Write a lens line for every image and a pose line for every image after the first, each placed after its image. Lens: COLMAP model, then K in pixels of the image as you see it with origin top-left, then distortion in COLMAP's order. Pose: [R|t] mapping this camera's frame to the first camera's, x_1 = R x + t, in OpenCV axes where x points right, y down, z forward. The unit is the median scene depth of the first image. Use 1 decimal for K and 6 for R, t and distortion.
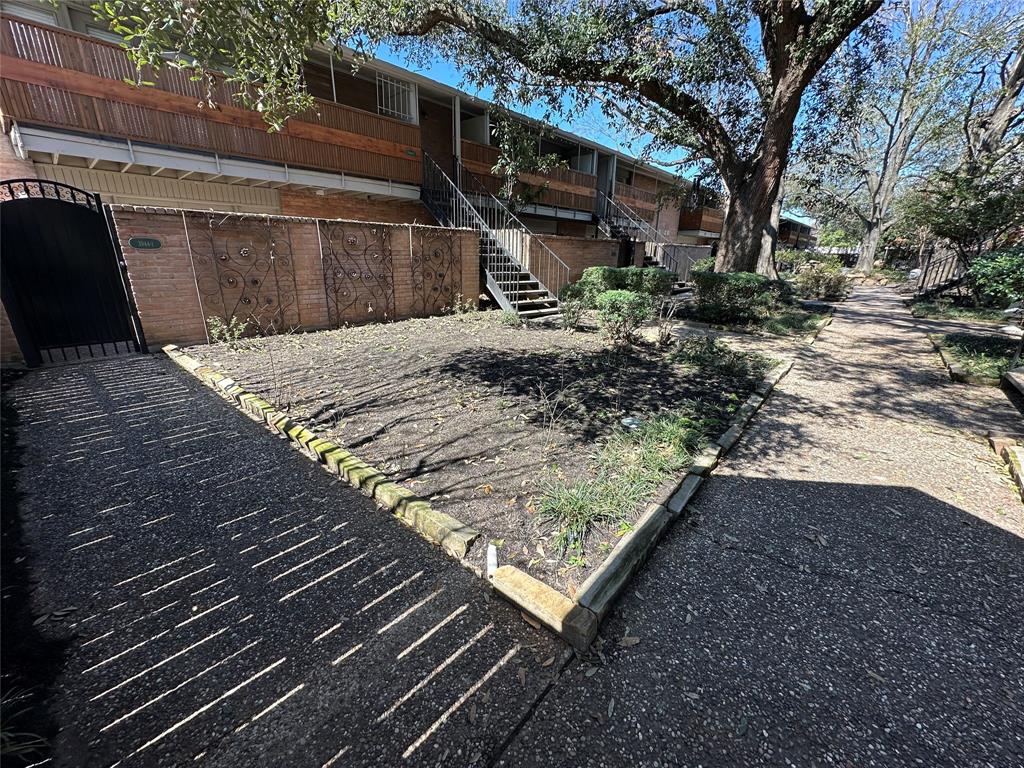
lens RADIAL K [[408.0, 0, 510.0], [0, 408.0, 386.2], [0, 0, 1]] dist [-0.005788, 0.000522]
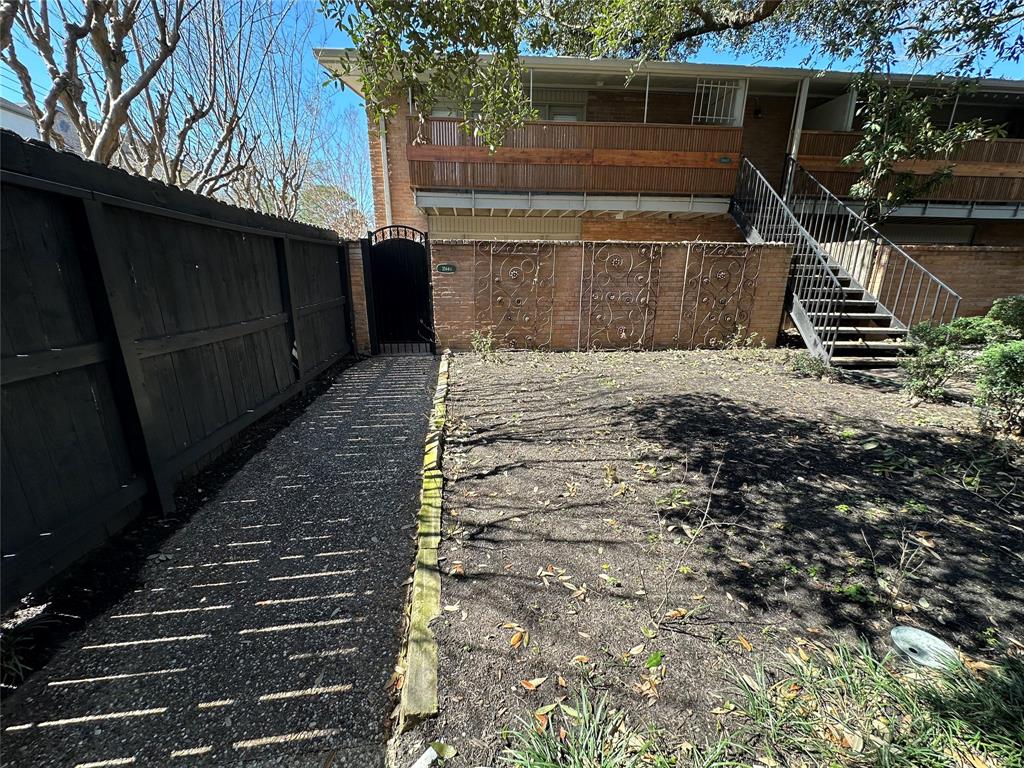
lens RADIAL K [[408.0, 0, 510.0], [0, 408.0, 386.2], [0, 0, 1]] dist [-0.005788, 0.000522]
pose [[0.730357, 0.170973, -0.661322, 0.081142], [-0.205010, 0.978400, 0.026538, -0.036925], [0.651574, 0.116195, 0.749633, 0.120879]]
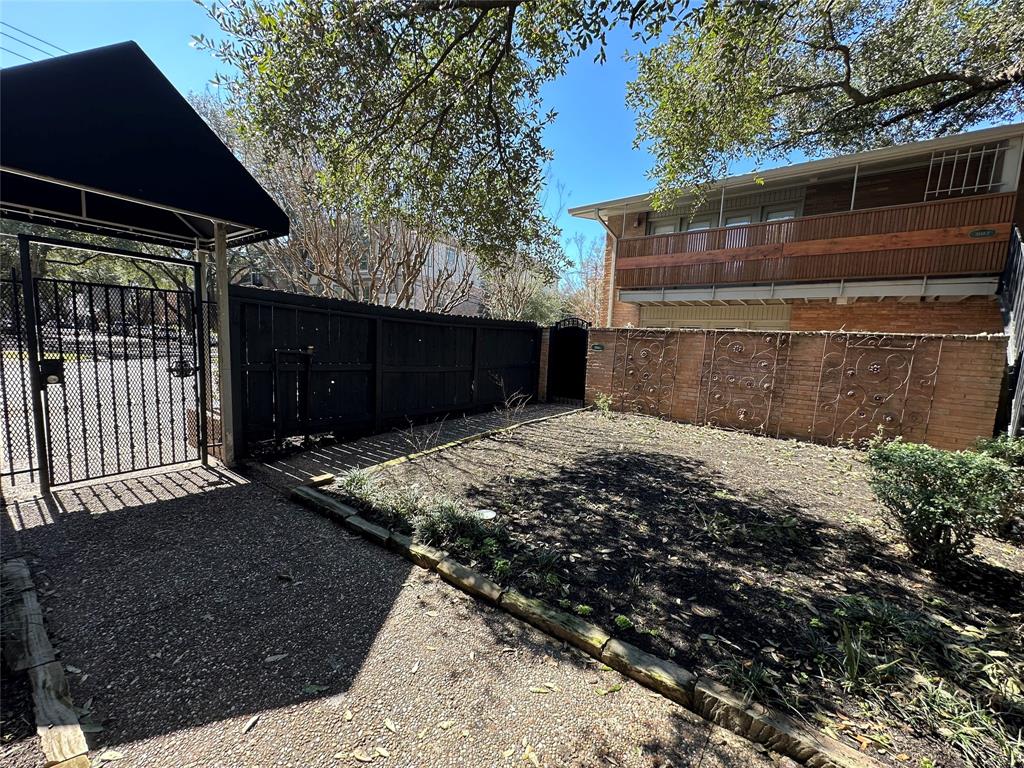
lens RADIAL K [[408.0, 0, 510.0], [0, 408.0, 386.2], [0, 0, 1]] dist [-0.005788, 0.000522]
pose [[0.053853, 0.097658, -0.993762, 0.454095], [-0.356264, 0.931588, 0.072242, -0.103927], [0.932832, 0.350152, 0.084961, 0.307721]]
